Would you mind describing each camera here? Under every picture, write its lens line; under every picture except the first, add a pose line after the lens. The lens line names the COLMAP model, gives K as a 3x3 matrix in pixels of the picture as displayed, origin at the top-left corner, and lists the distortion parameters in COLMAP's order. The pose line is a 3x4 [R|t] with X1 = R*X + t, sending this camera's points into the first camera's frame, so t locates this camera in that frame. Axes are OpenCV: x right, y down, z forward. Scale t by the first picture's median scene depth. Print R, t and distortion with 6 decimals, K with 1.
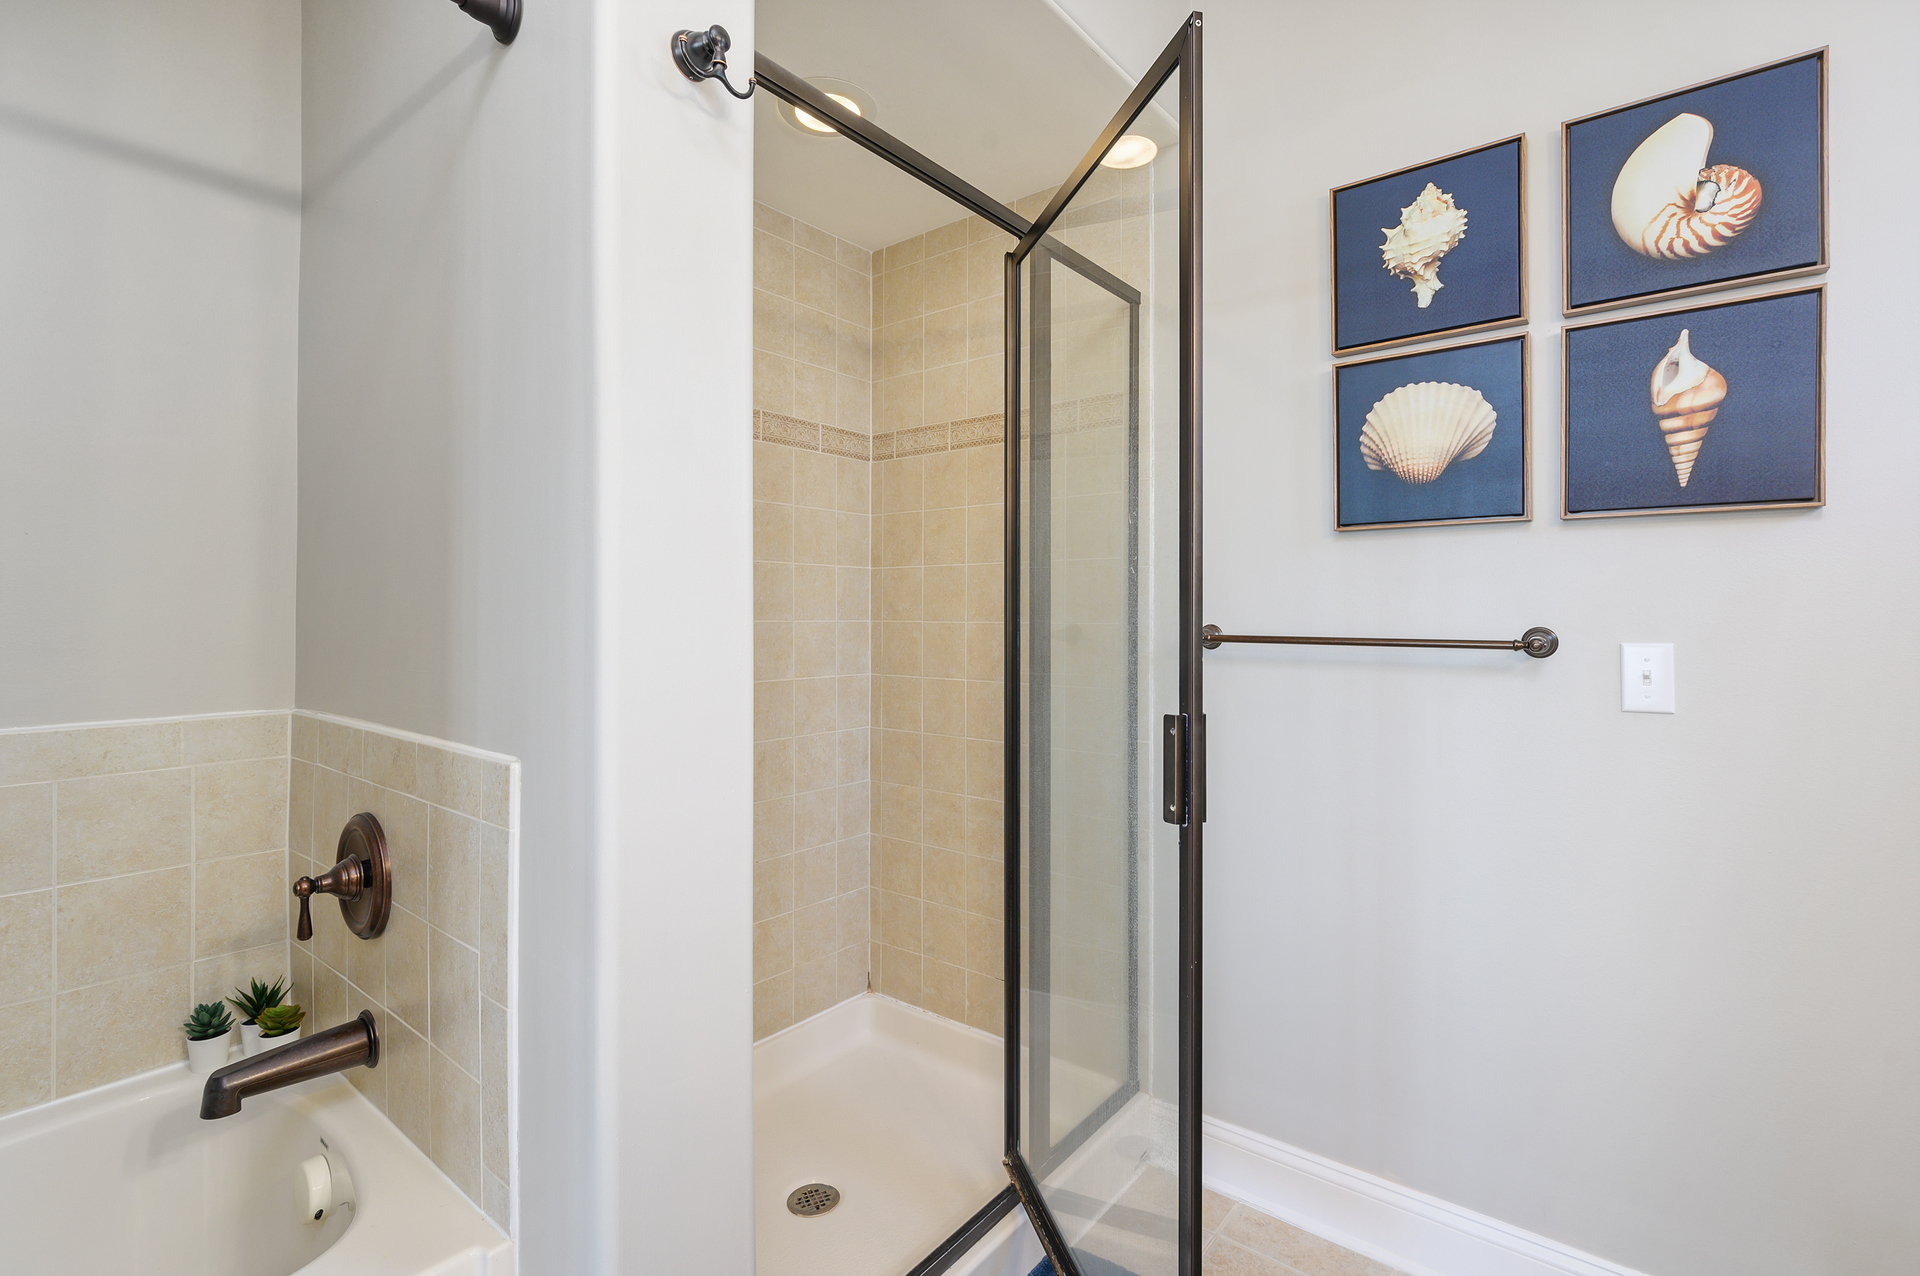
lens RADIAL K [[886.1, 0, 964.3], [0, 886.1, 615.4], [0, 0, 1]] dist [-0.001733, -0.000449]
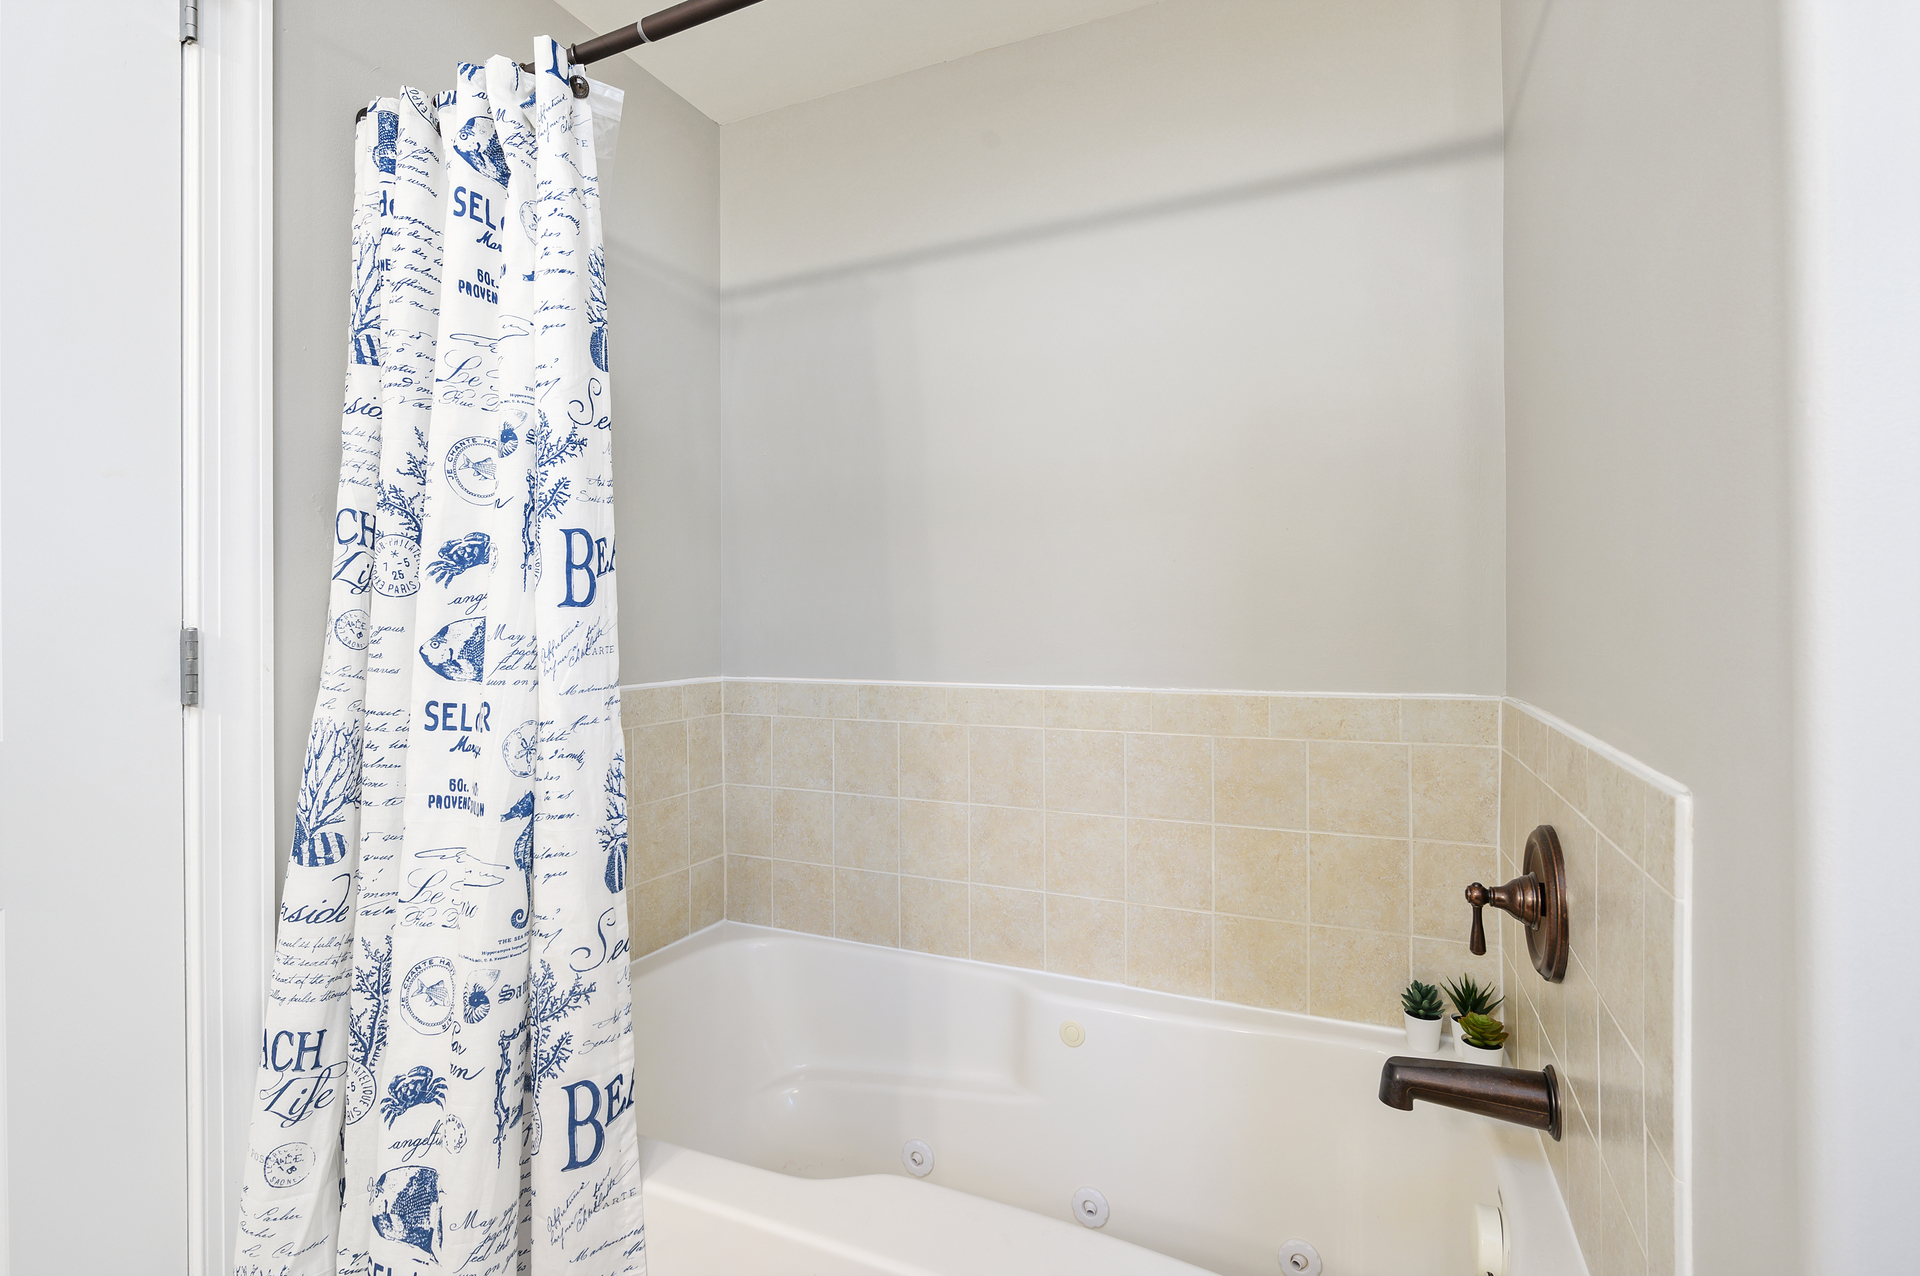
lens RADIAL K [[886.1, 0, 964.3], [0, 886.1, 615.4], [0, 0, 1]] dist [-0.001733, -0.000449]
pose [[0.263366, -0.010118, -0.964643, -0.021808], [0.007248, 0.999938, -0.008509, 0.029548], [0.964669, -0.004751, 0.263423, 0.255027]]
